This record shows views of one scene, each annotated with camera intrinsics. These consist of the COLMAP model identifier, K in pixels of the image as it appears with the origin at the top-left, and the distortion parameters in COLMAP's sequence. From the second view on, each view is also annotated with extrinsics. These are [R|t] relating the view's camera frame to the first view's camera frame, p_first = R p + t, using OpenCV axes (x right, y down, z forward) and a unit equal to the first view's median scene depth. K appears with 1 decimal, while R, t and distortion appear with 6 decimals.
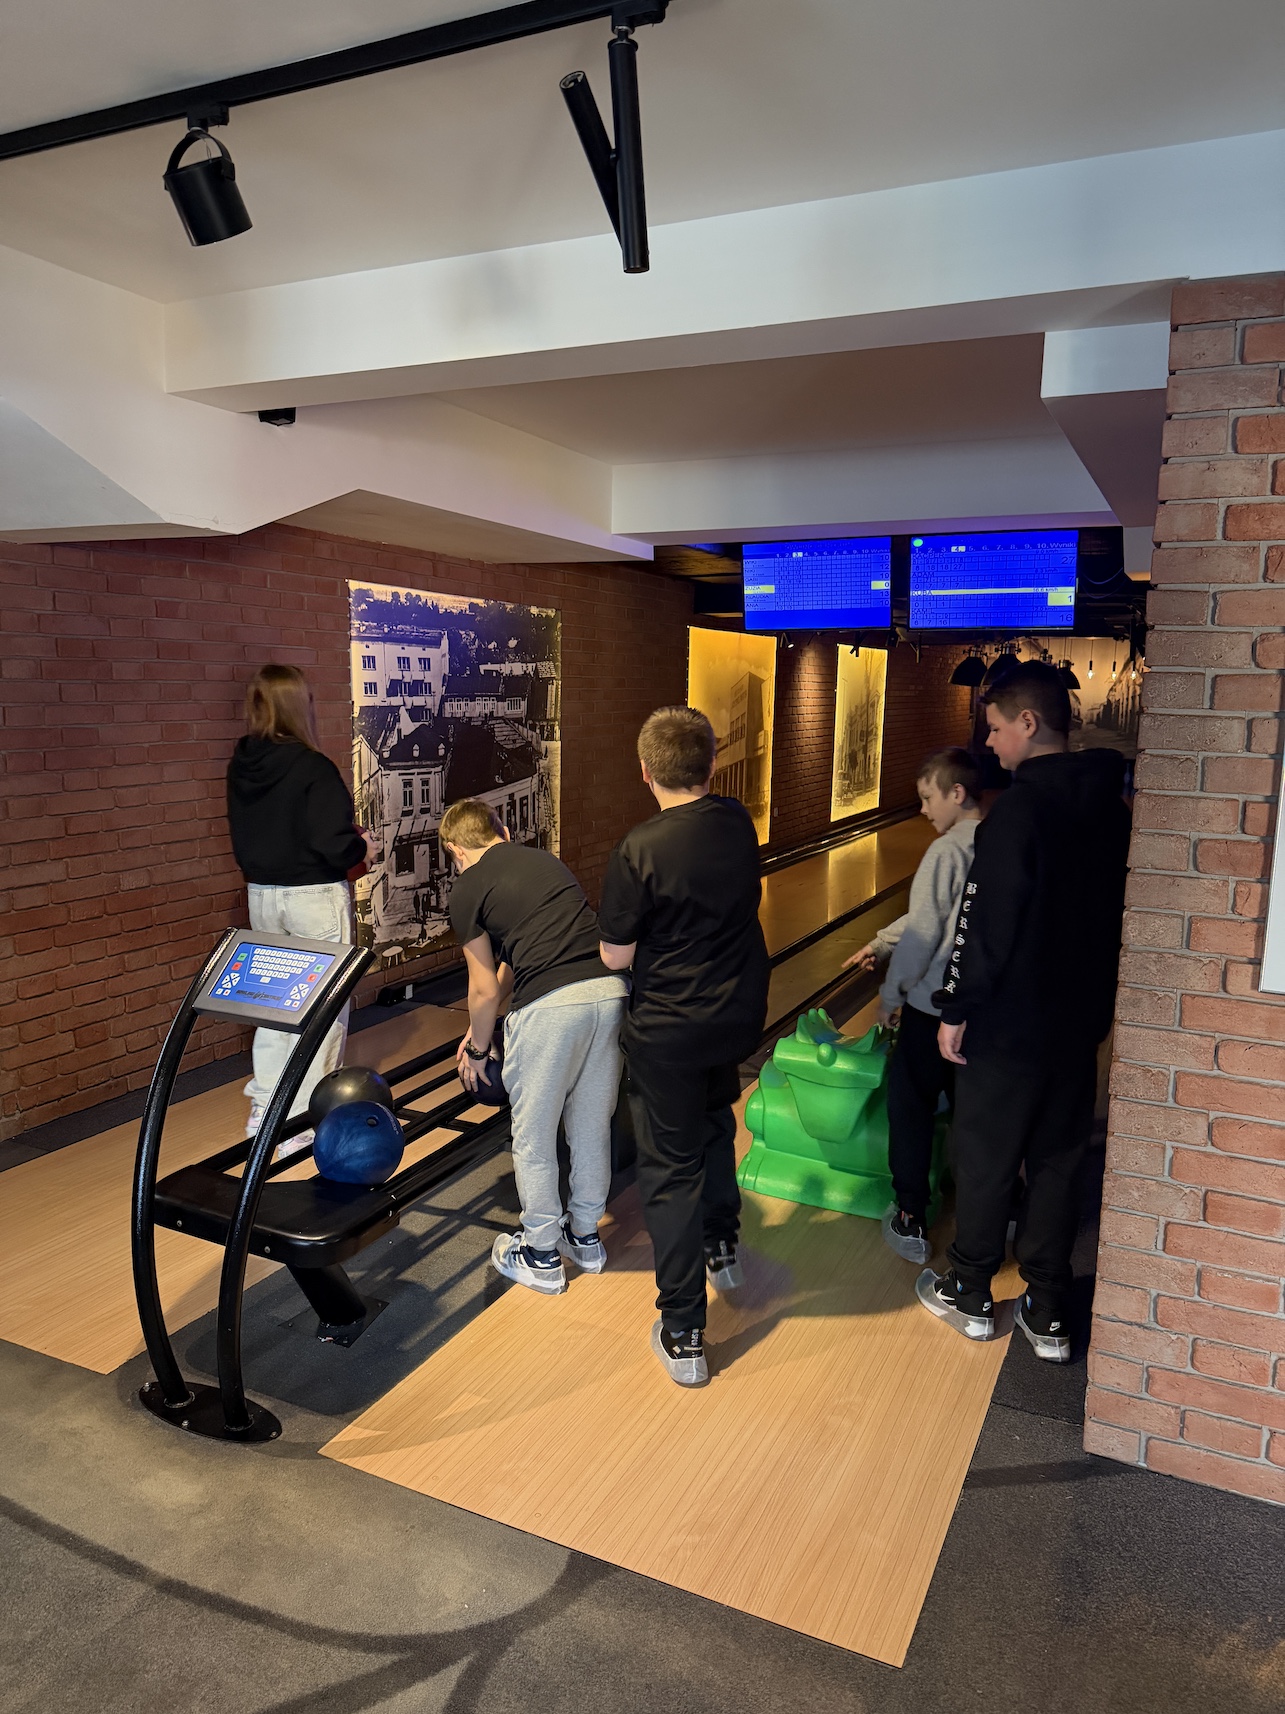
lens RADIAL K [[1213.8, 0, 646.7], [0, 1213.8, 883.5], [0, 0, 1]] dist [0.051049, -0.043725]
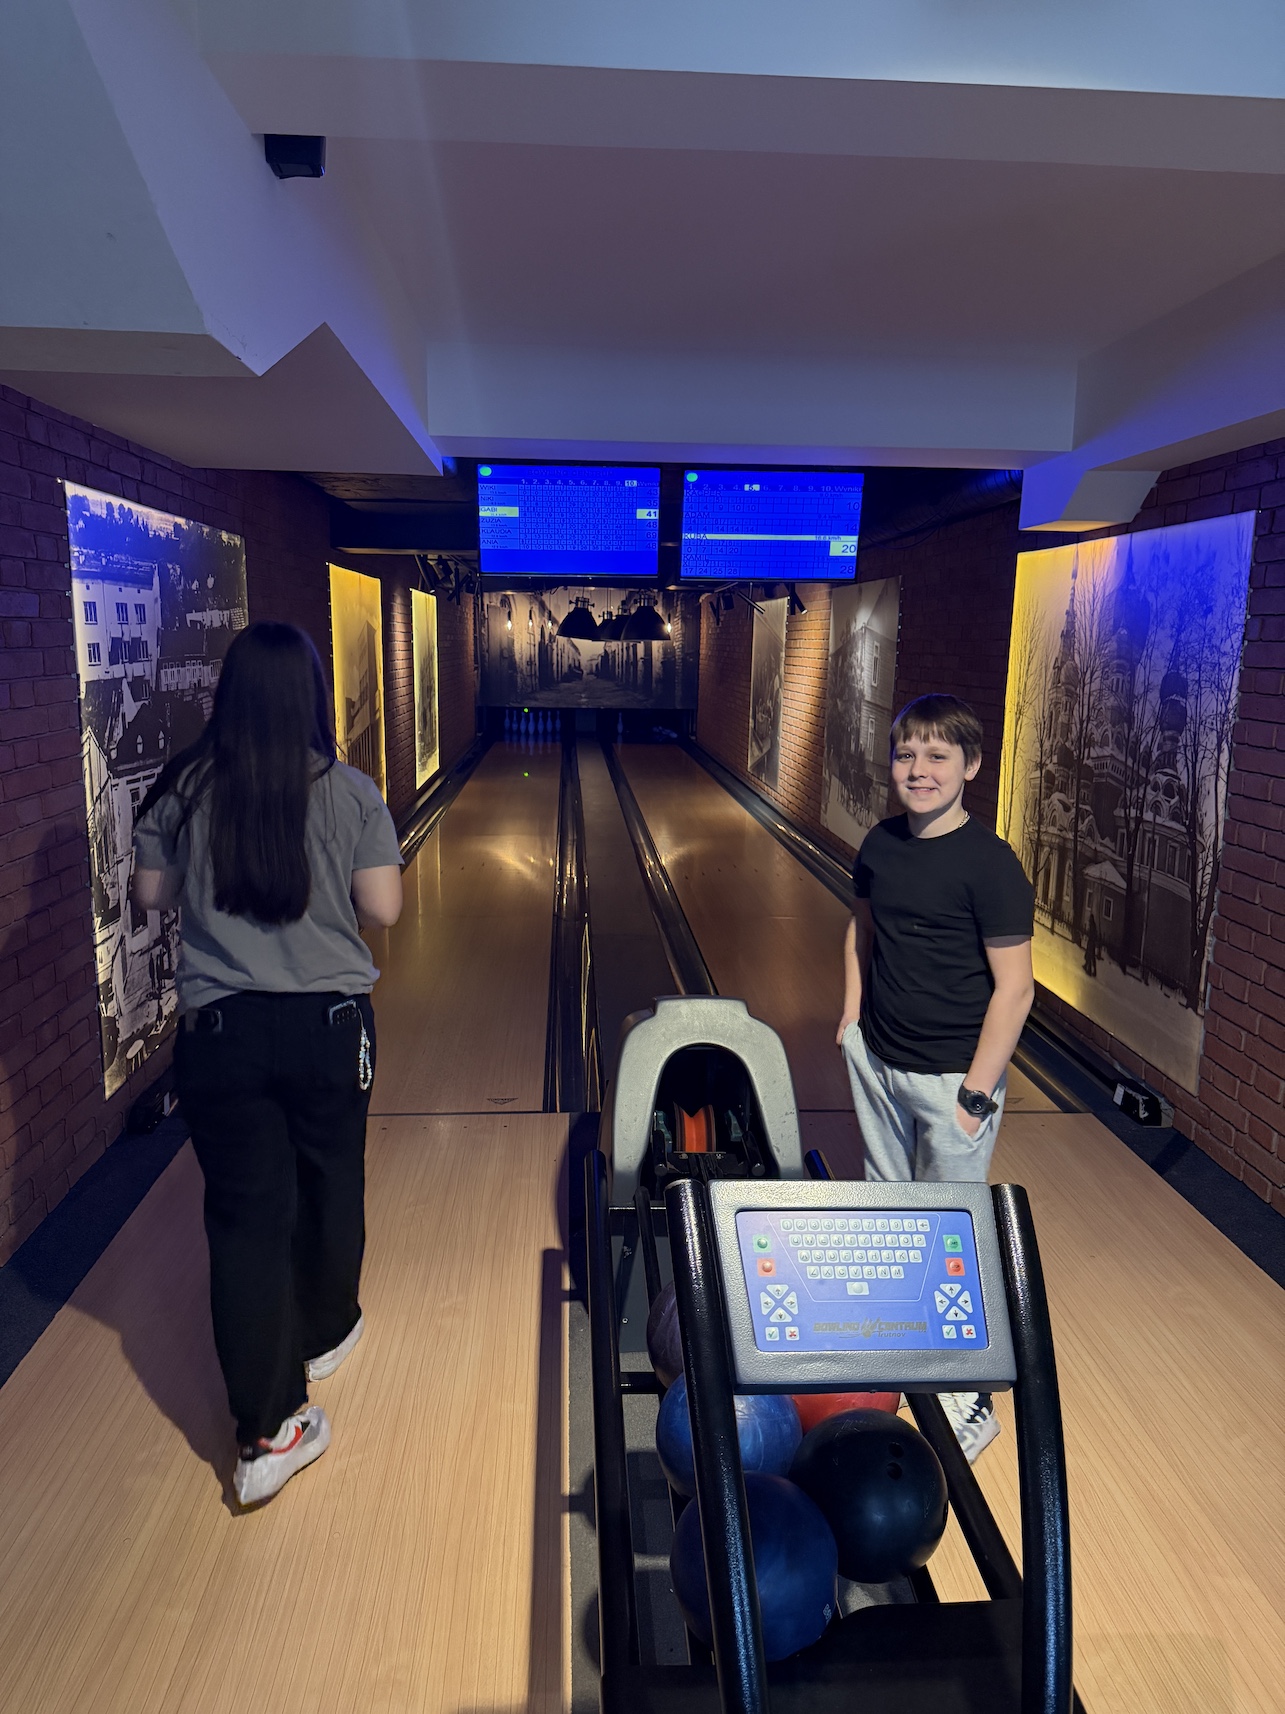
lens RADIAL K [[1213.8, 0, 635.2], [0, 1213.8, 866.7], [0, 0, 1]] dist [0.051049, -0.043725]
pose [[0.869112, -0.095369, 0.485334, -0.302158], [0.079960, 0.995419, 0.052413, -0.059520], [-0.488109, -0.006746, 0.872756, 0.300355]]
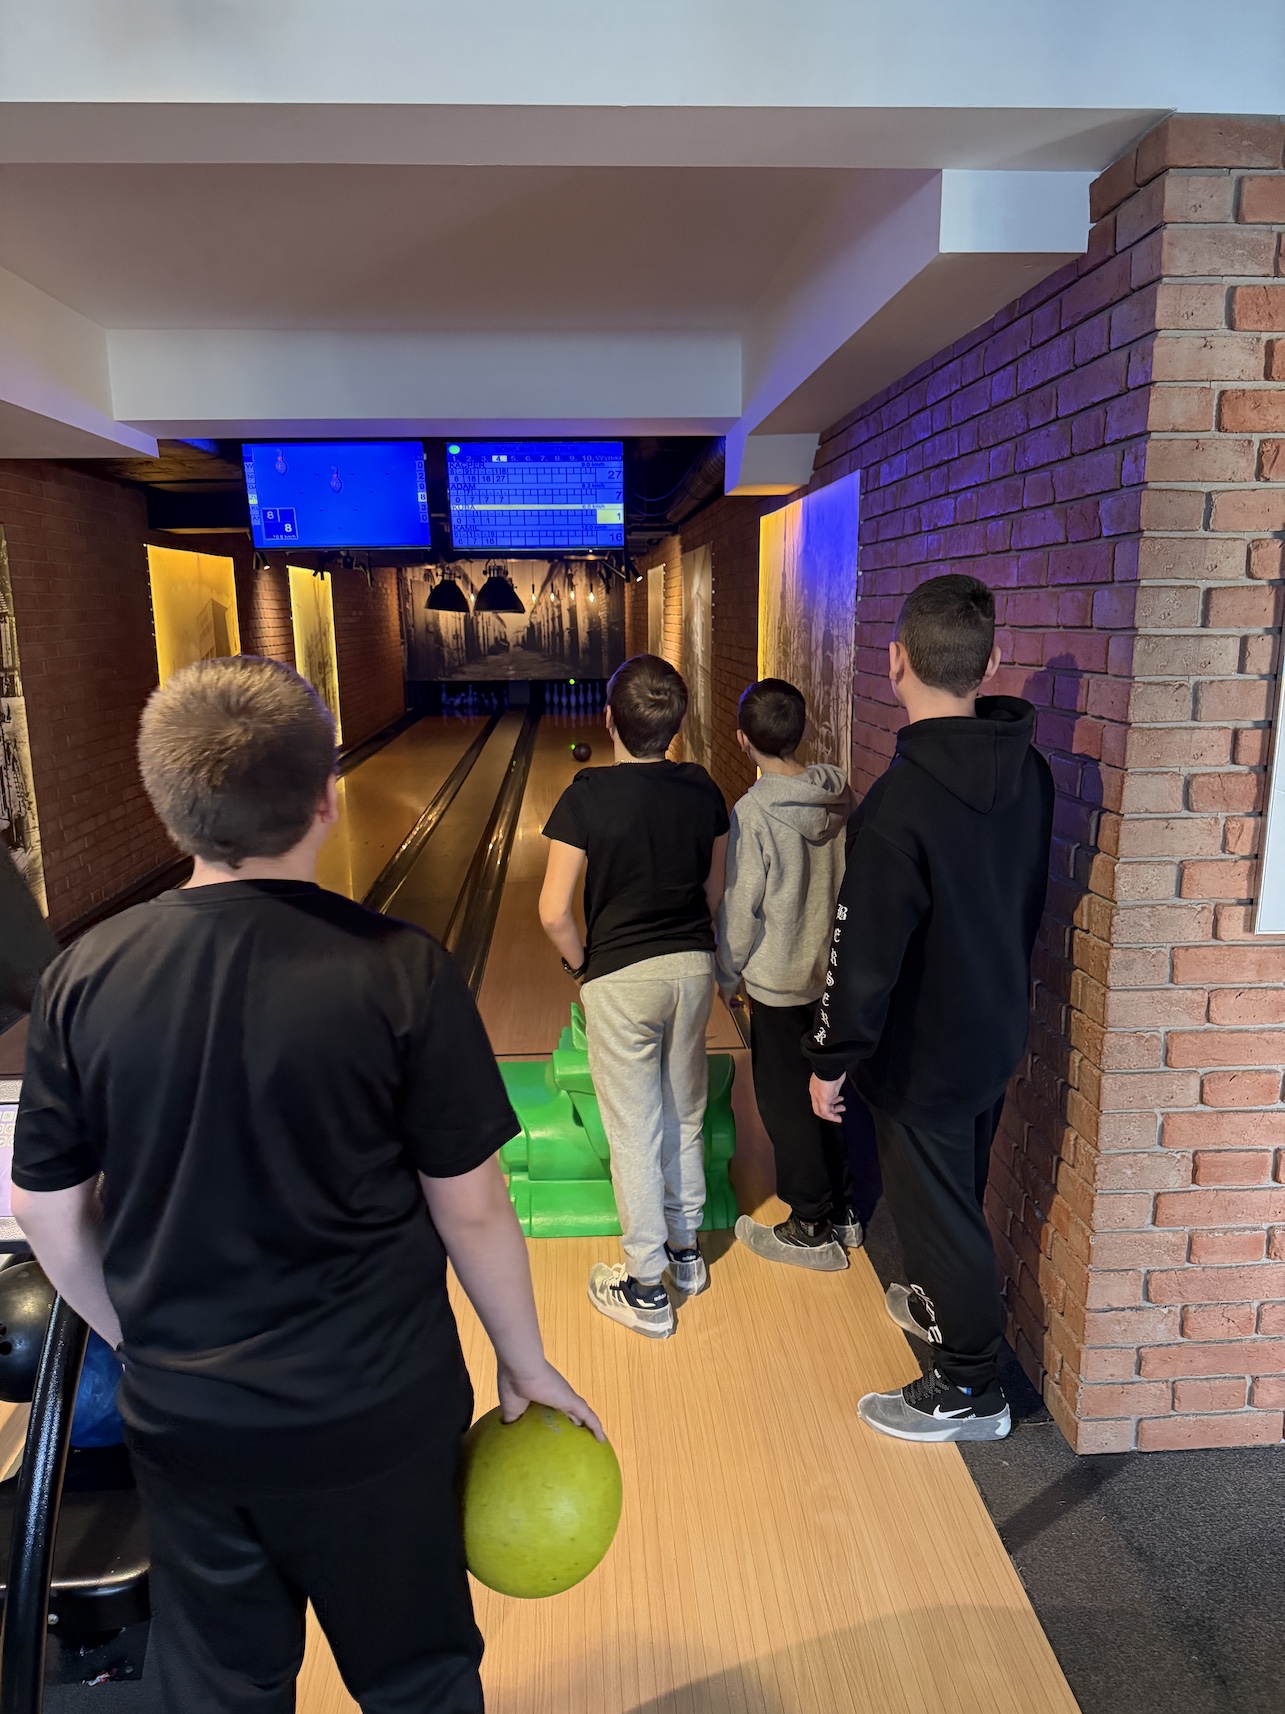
lens RADIAL K [[1213.8, 0, 647.1], [0, 1213.8, 878.1], [0, 0, 1]] dist [0.051049, -0.043725]
pose [[0.874423, -0.133901, 0.466320, -0.129890], [0.107756, 0.990754, 0.082431, -0.031501], [-0.473046, -0.021830, 0.880767, 0.161838]]
